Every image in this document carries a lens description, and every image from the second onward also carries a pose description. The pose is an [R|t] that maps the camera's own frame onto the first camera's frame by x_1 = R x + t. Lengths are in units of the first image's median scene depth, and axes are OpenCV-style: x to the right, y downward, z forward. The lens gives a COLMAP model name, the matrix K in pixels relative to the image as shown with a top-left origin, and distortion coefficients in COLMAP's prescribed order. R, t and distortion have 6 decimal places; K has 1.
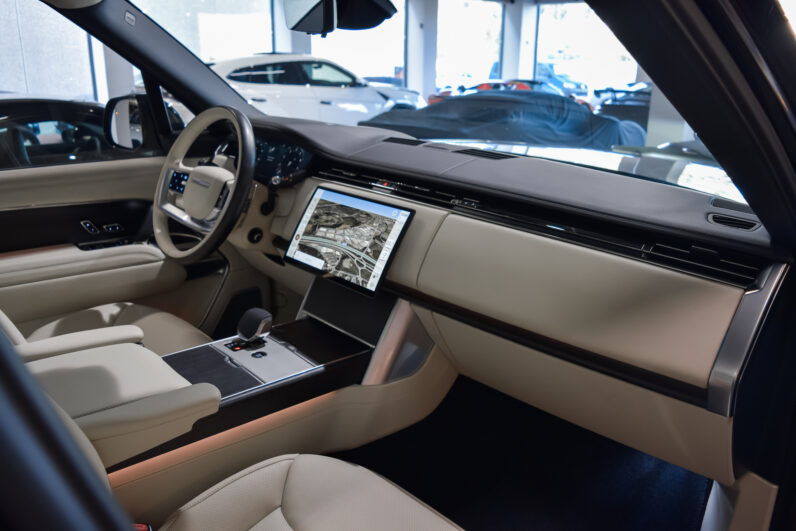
lens RADIAL K [[646.4, 0, 396.7], [0, 646.4, 248.8], [0, 0, 1]] dist [-0.054220, 0.003496]
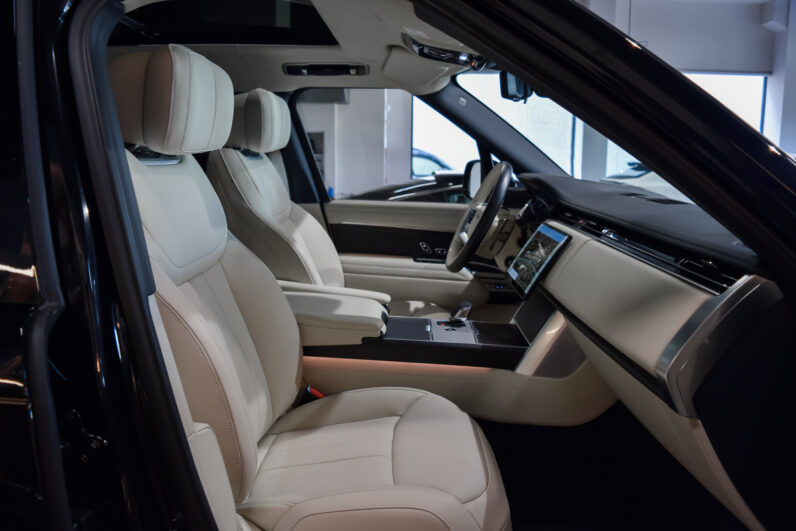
lens RADIAL K [[646.4, 0, 396.7], [0, 646.4, 248.8], [0, 0, 1]] dist [-0.054220, 0.003496]
pose [[0.722550, 0.108594, -0.682736, 0.576276], [-0.220487, 0.972209, -0.078708, 0.123046], [0.655215, 0.207405, 0.726414, -0.088378]]
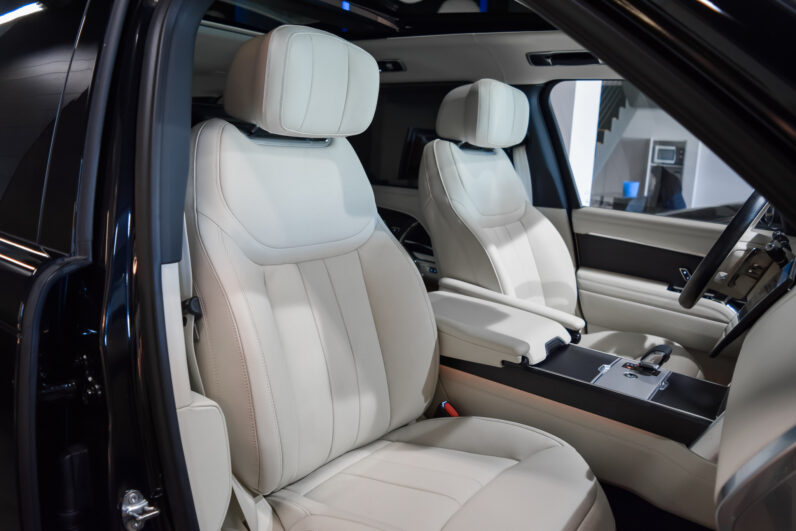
lens RADIAL K [[646.4, 0, 396.7], [0, 646.4, 248.8], [0, 0, 1]] dist [-0.054220, 0.003496]
pose [[0.221349, 0.167205, -0.960753, 0.654403], [-0.352222, 0.932394, 0.081121, 0.015796], [0.909365, 0.320443, 0.265278, 0.274914]]
